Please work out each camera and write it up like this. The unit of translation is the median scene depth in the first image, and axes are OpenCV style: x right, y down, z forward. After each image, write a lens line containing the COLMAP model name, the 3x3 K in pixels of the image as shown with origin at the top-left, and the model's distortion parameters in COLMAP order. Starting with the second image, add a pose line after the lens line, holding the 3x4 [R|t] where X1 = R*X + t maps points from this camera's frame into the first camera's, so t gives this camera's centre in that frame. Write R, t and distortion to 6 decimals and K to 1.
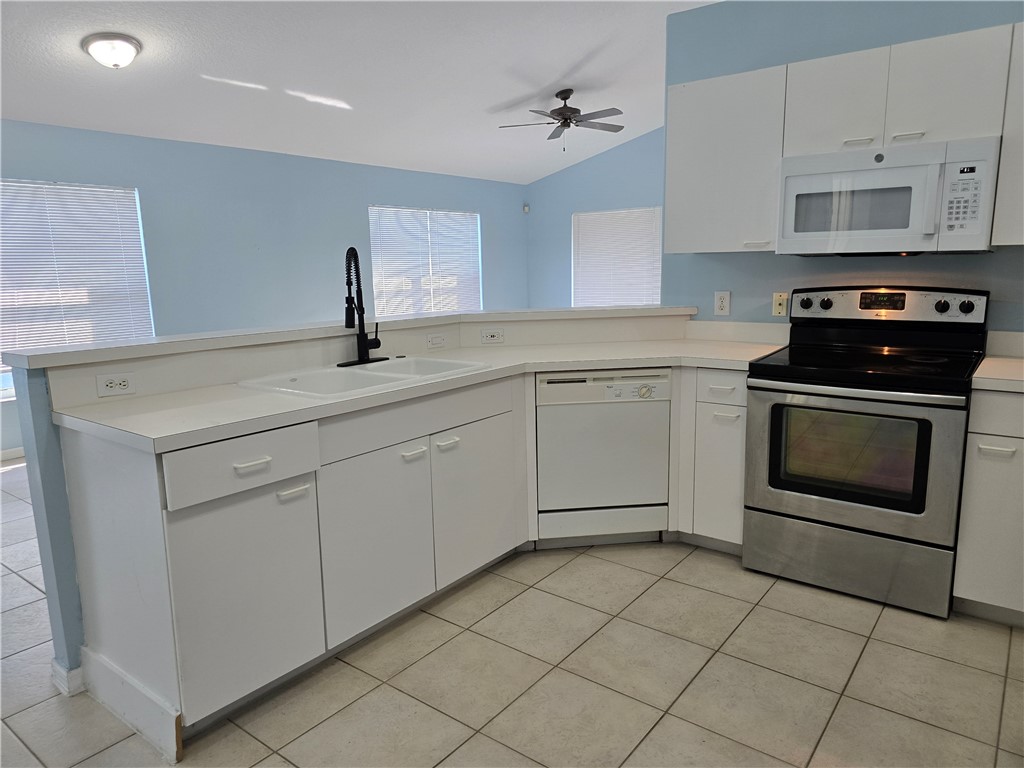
lens RADIAL K [[689.3, 0, 521.2], [0, 689.3, 379.8], [0, 0, 1]] dist [0.045478, -0.031770]
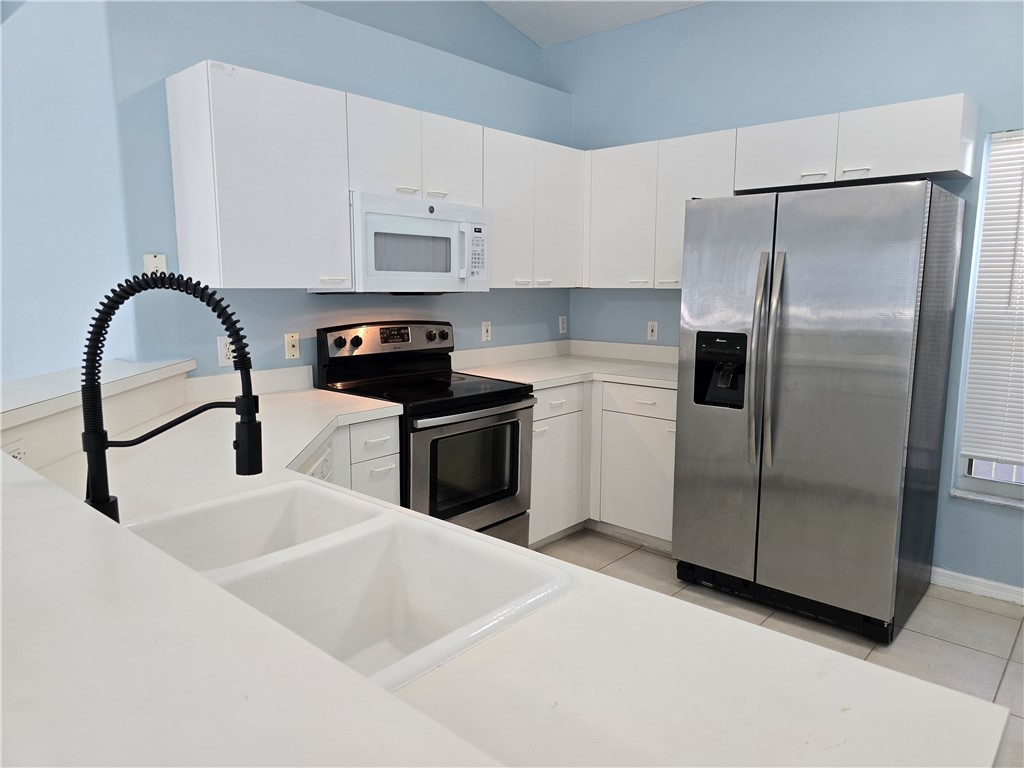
lens RADIAL K [[689.3, 0, 518.6], [0, 689.3, 383.9], [0, 0, 1]] dist [0.045478, -0.031770]
pose [[0.073119, -0.128548, 0.989004, -0.561282], [0.163772, 0.979744, 0.115237, -0.130779], [-0.983785, 0.153545, 0.092690, 0.714315]]
